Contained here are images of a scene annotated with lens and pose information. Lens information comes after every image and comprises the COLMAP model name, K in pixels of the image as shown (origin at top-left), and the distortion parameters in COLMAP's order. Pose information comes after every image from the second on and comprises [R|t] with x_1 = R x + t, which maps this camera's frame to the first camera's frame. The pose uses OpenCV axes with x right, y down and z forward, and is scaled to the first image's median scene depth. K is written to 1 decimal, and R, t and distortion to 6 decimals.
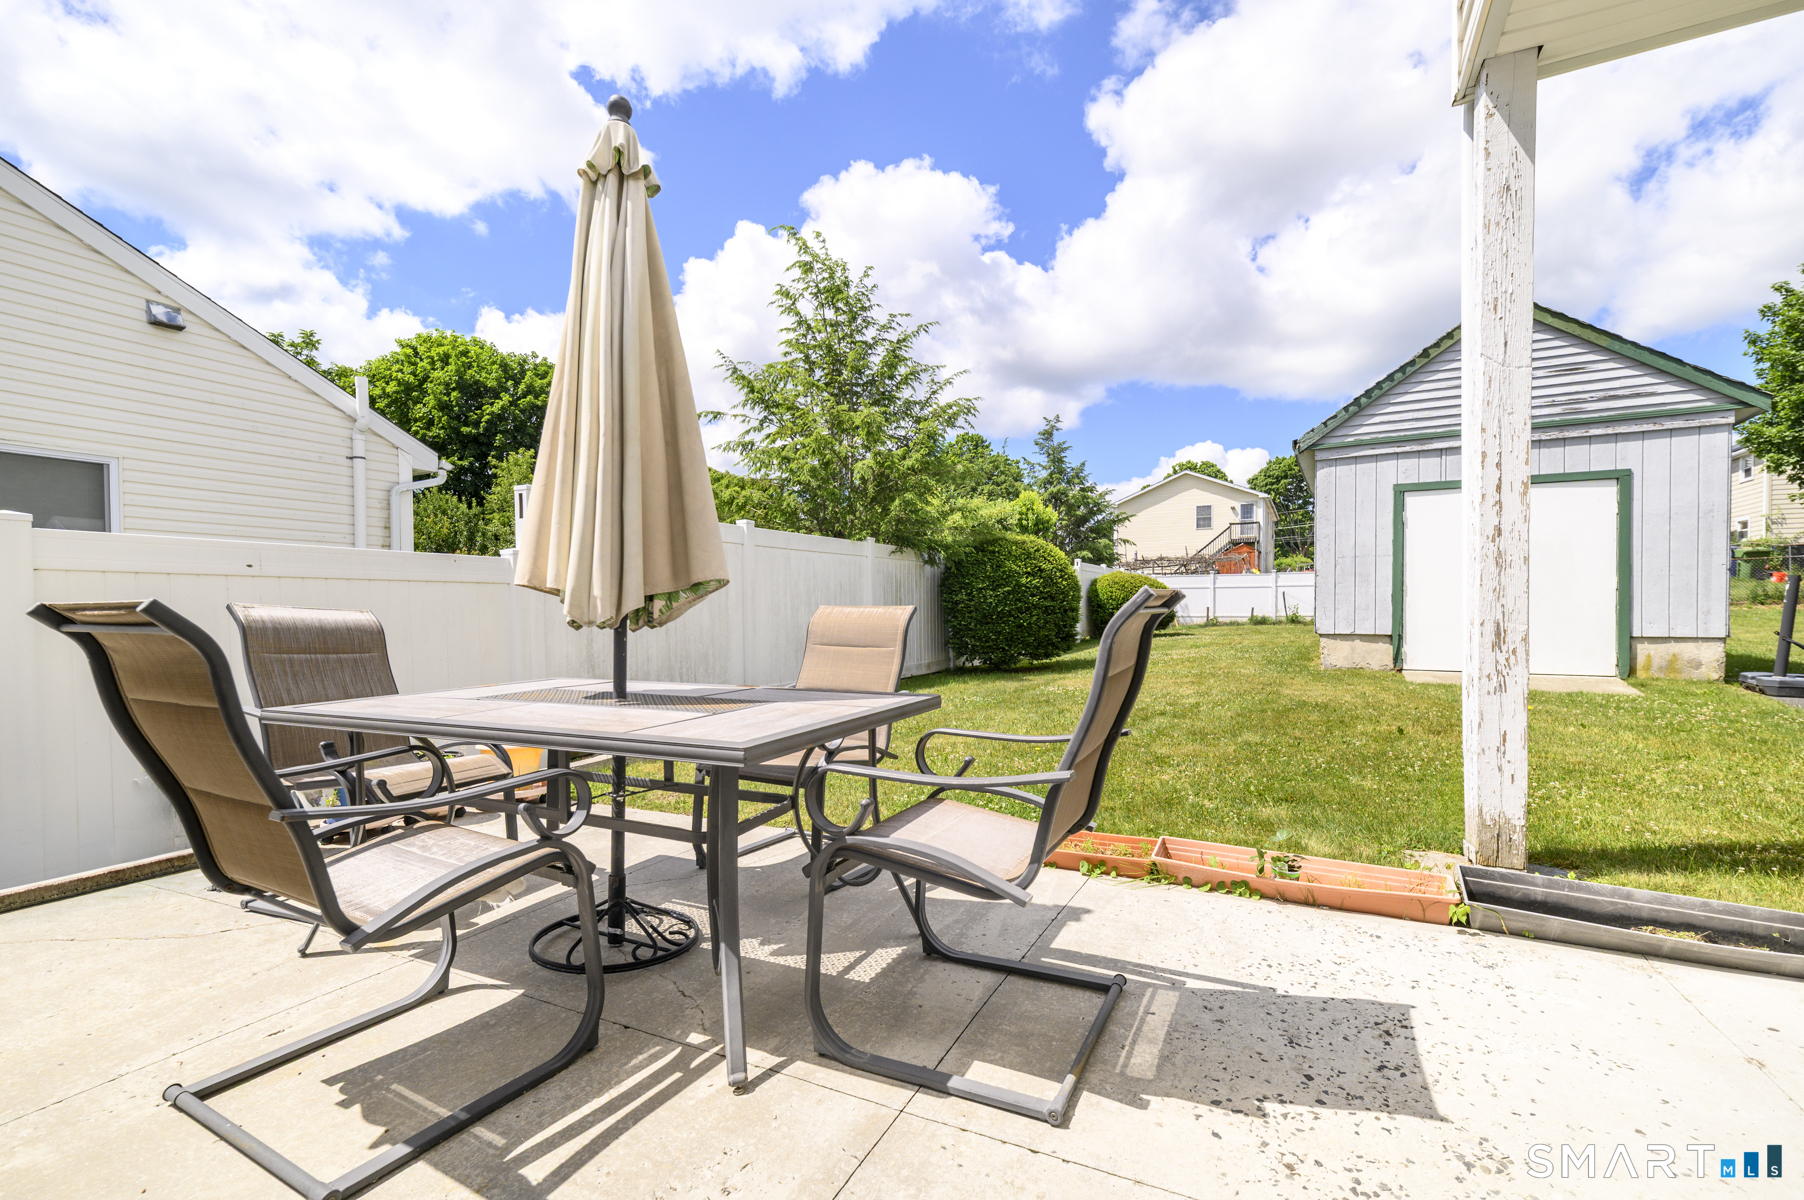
lens RADIAL K [[774.4, 0, 901.4], [0, 774.4, 603.3], [0, 0, 1]] dist [0.008183, -0.000139]
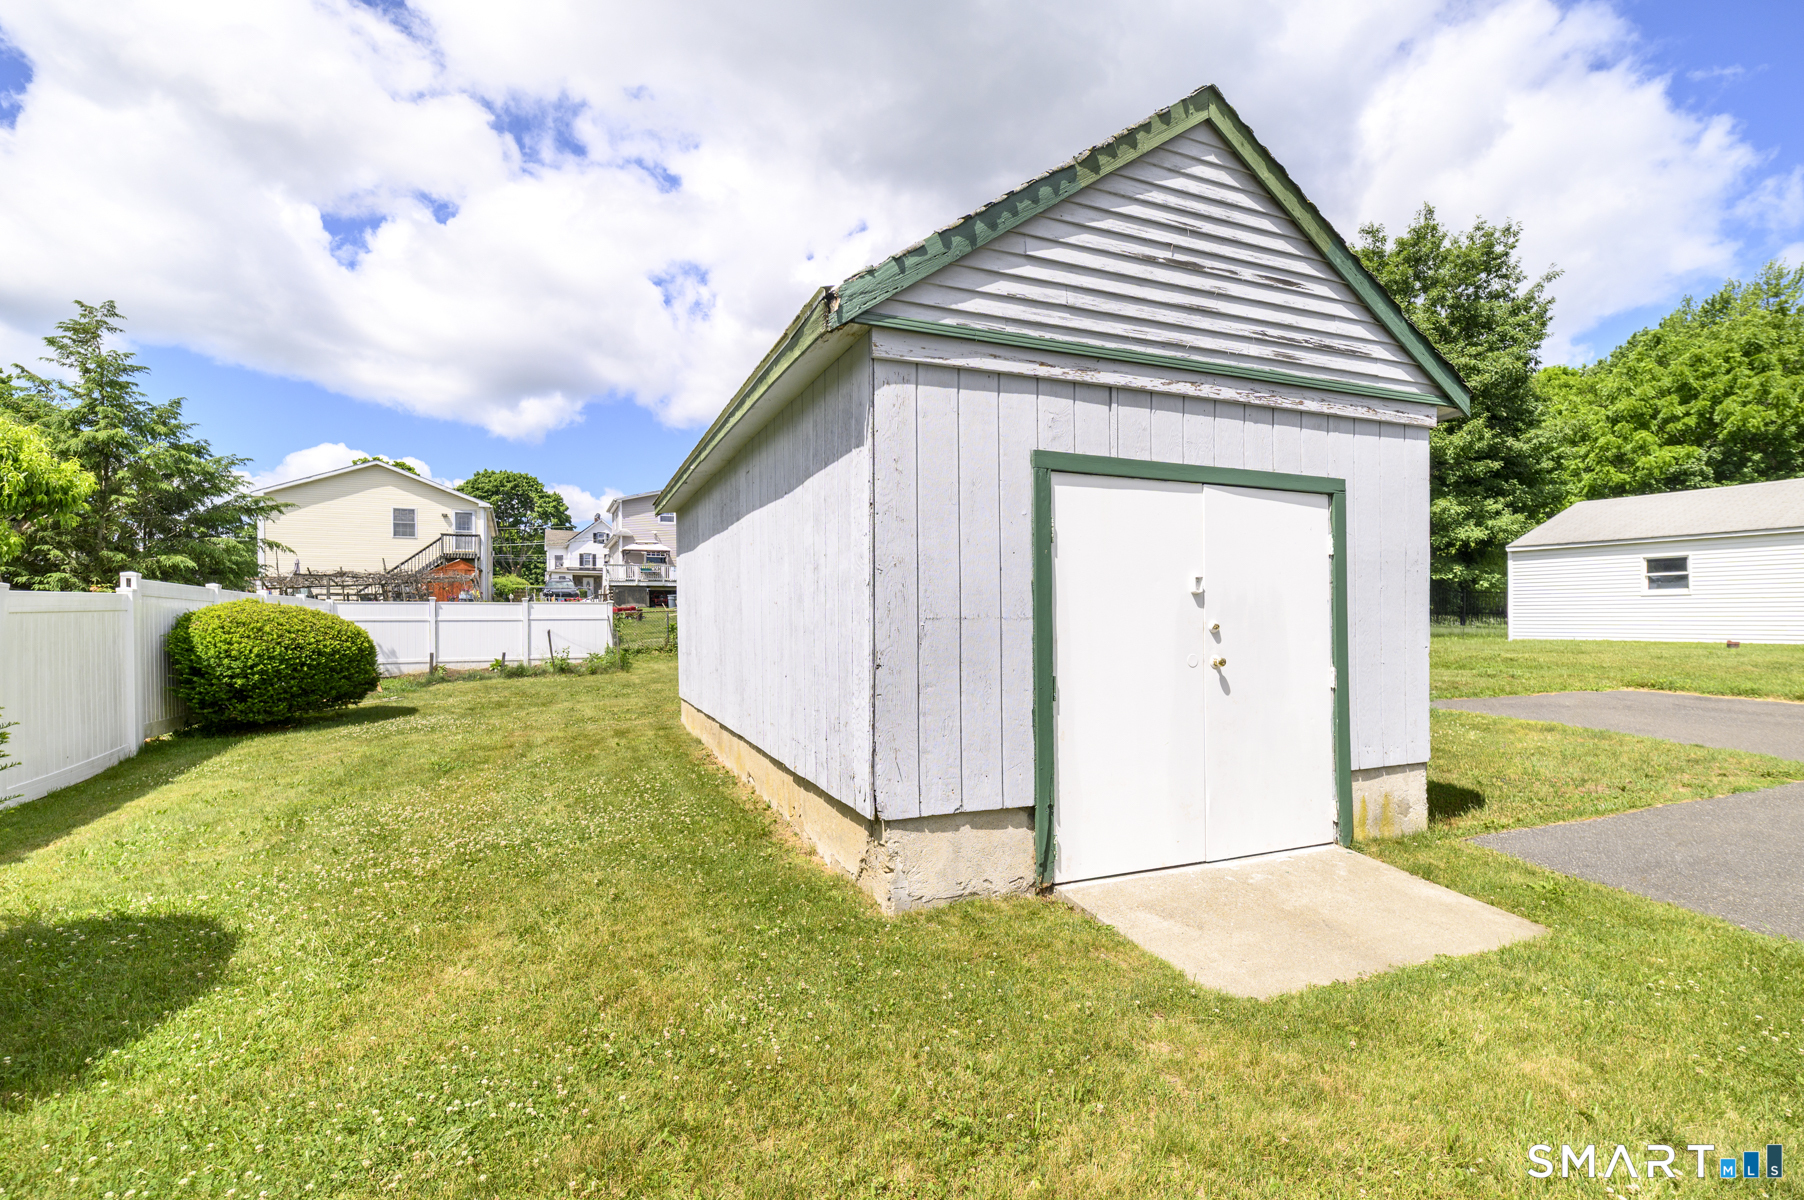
lens RADIAL K [[774.4, 0, 948.1], [0, 774.4, 622.6], [0, 0, 1]] dist [0.008183, -0.000139]
pose [[0.550486, -0.004458, 0.834833, 0.105351], [0.005562, 0.999983, 0.001672, -0.024841], [-0.834826, 0.003723, 0.550501, 0.333059]]
